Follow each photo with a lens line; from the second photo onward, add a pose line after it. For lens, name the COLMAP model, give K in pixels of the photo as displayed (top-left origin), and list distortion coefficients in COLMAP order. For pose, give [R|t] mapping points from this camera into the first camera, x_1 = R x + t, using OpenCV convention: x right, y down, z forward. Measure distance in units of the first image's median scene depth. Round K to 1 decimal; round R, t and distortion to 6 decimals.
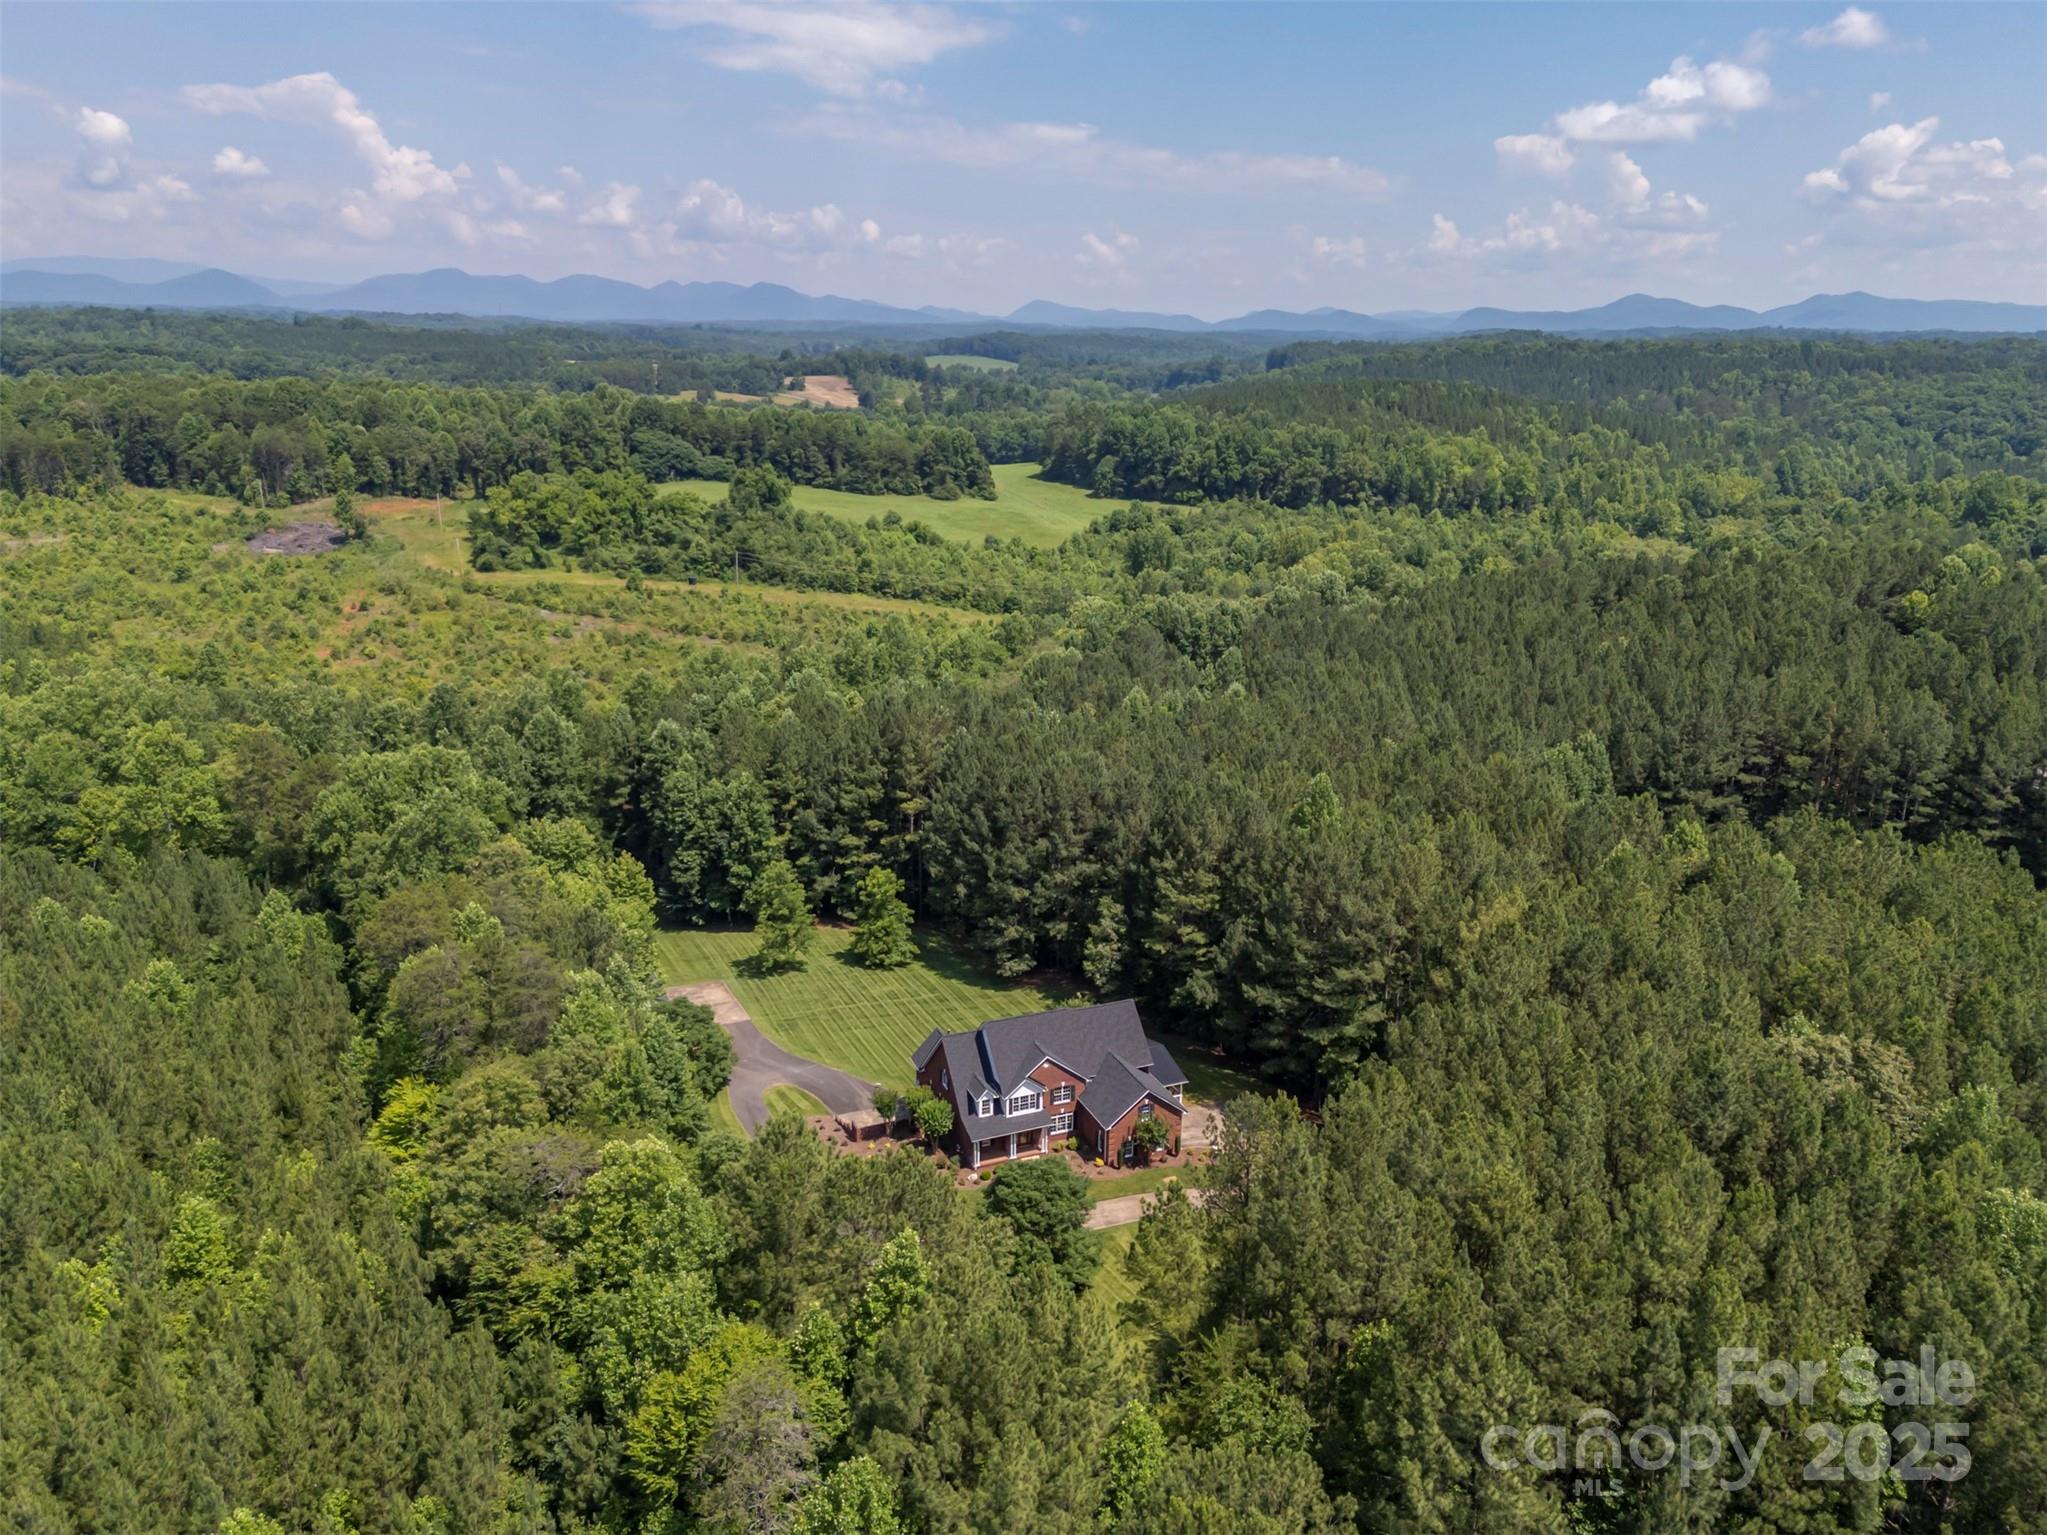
lens RADIAL K [[1528.3, 0, 1037.4], [0, 1528.3, 763.8], [0, 0, 1]] dist [0.066666, -0.023507]
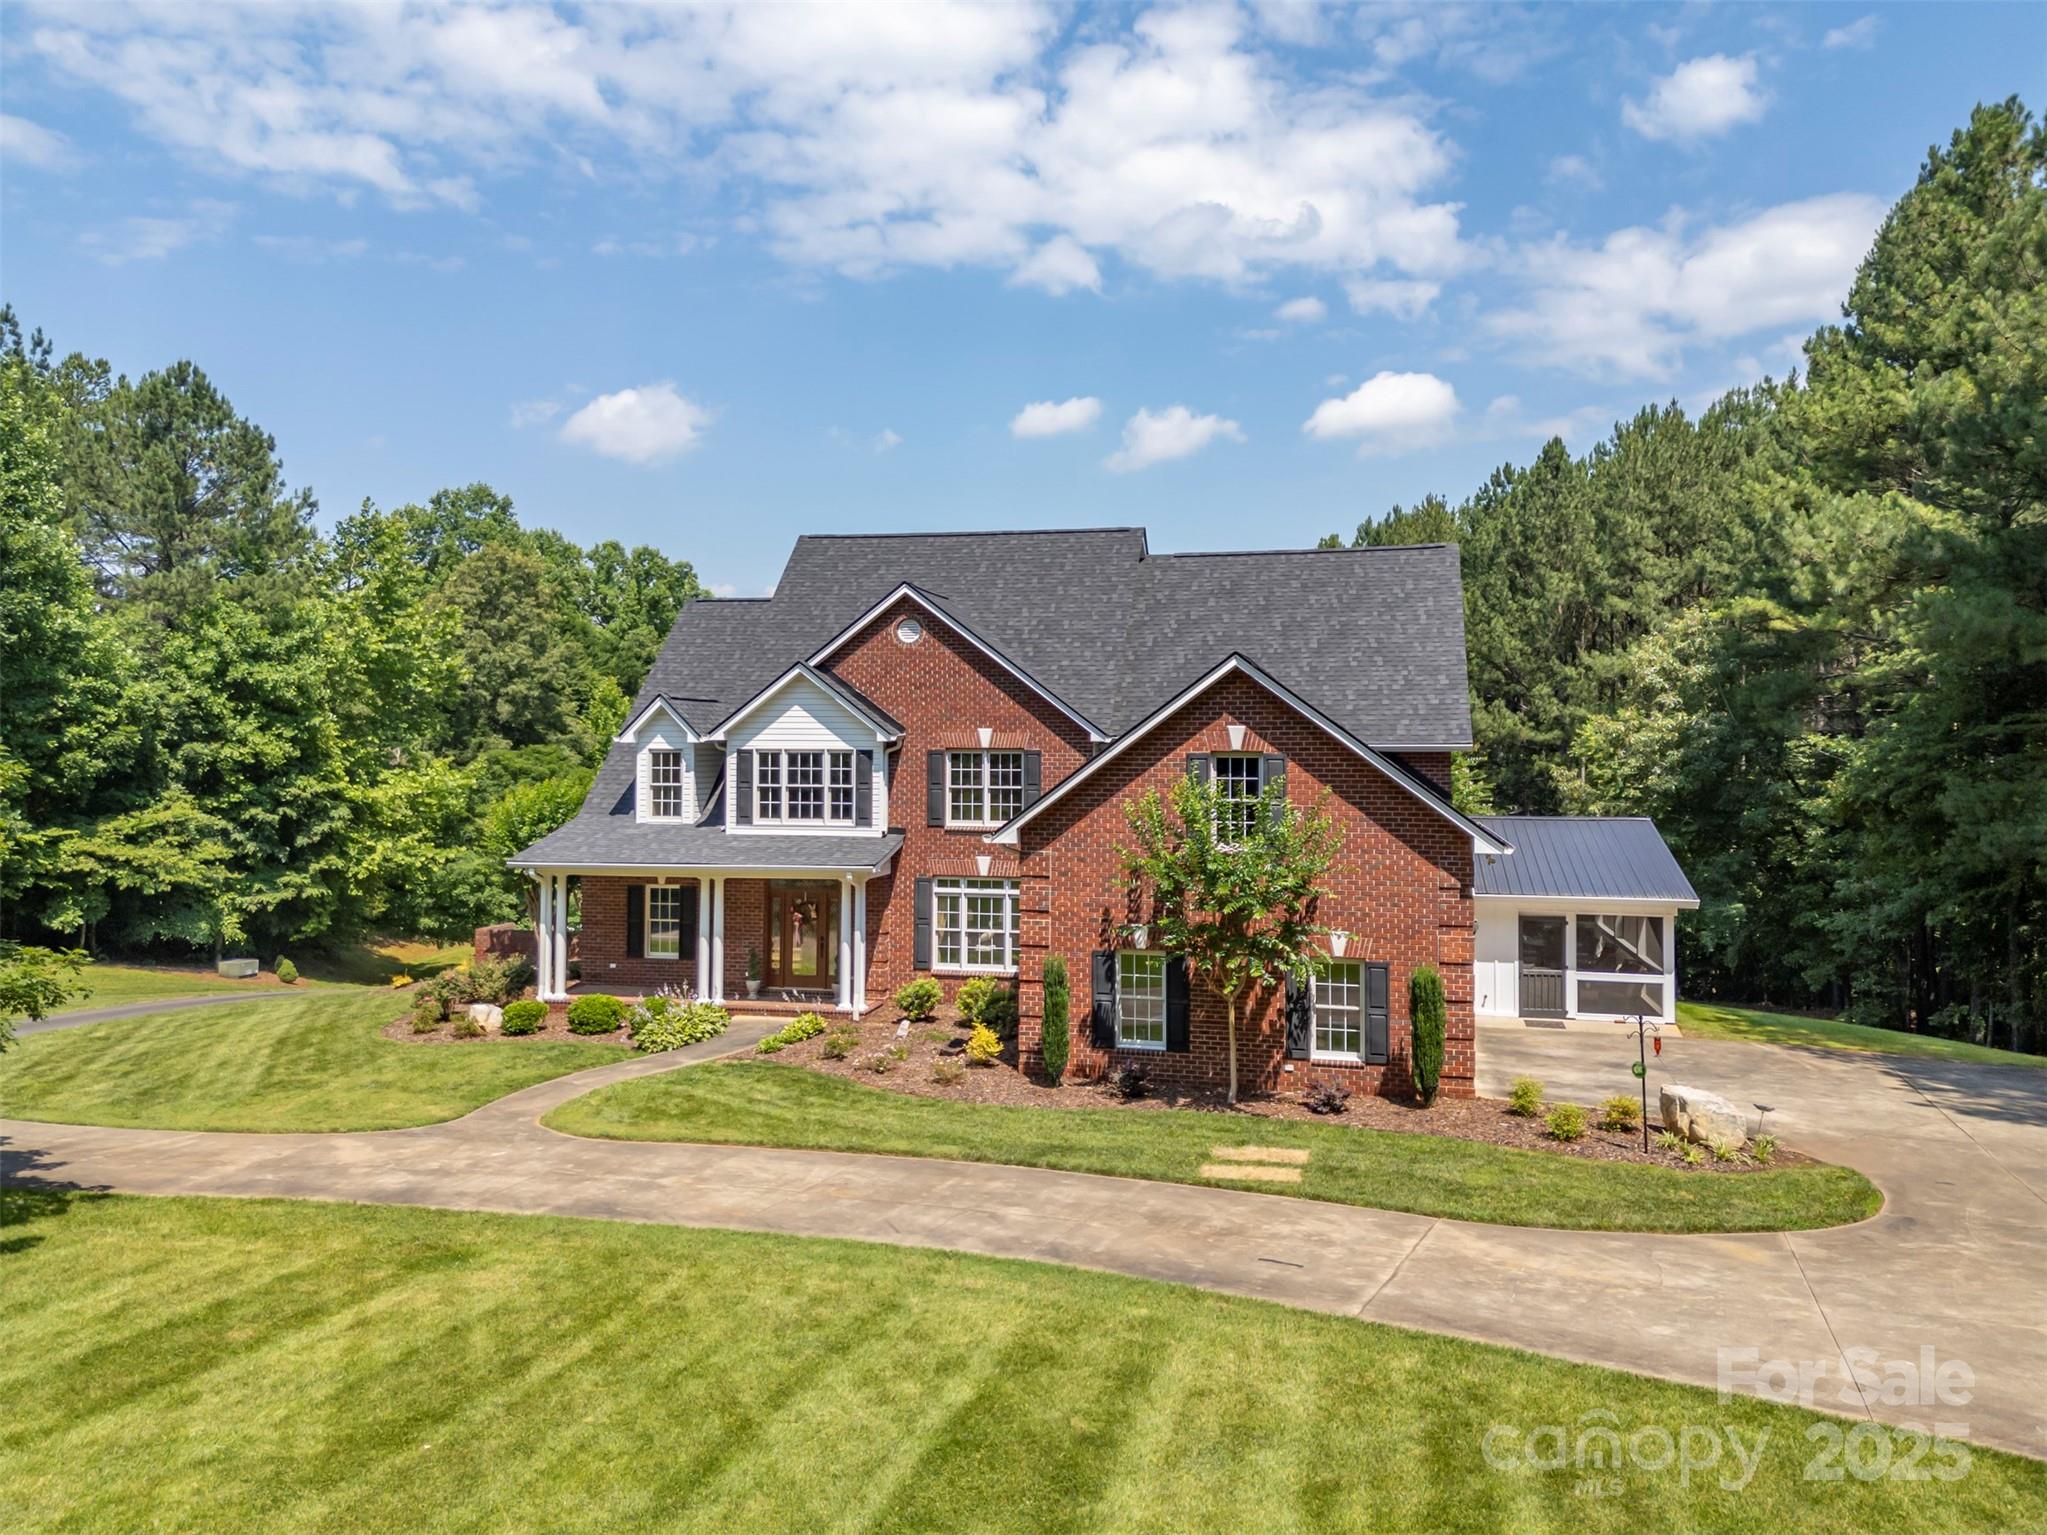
lens RADIAL K [[1528.3, 0, 991.2], [0, 1528.3, 730.8], [0, 0, 1]] dist [0.066666, -0.023507]
pose [[0.801357, -0.000393, -0.598186, 0.104073], [-0.172716, 0.957258, -0.232006, 0.177001], [0.572710, 0.289236, 0.767037, 0.562289]]
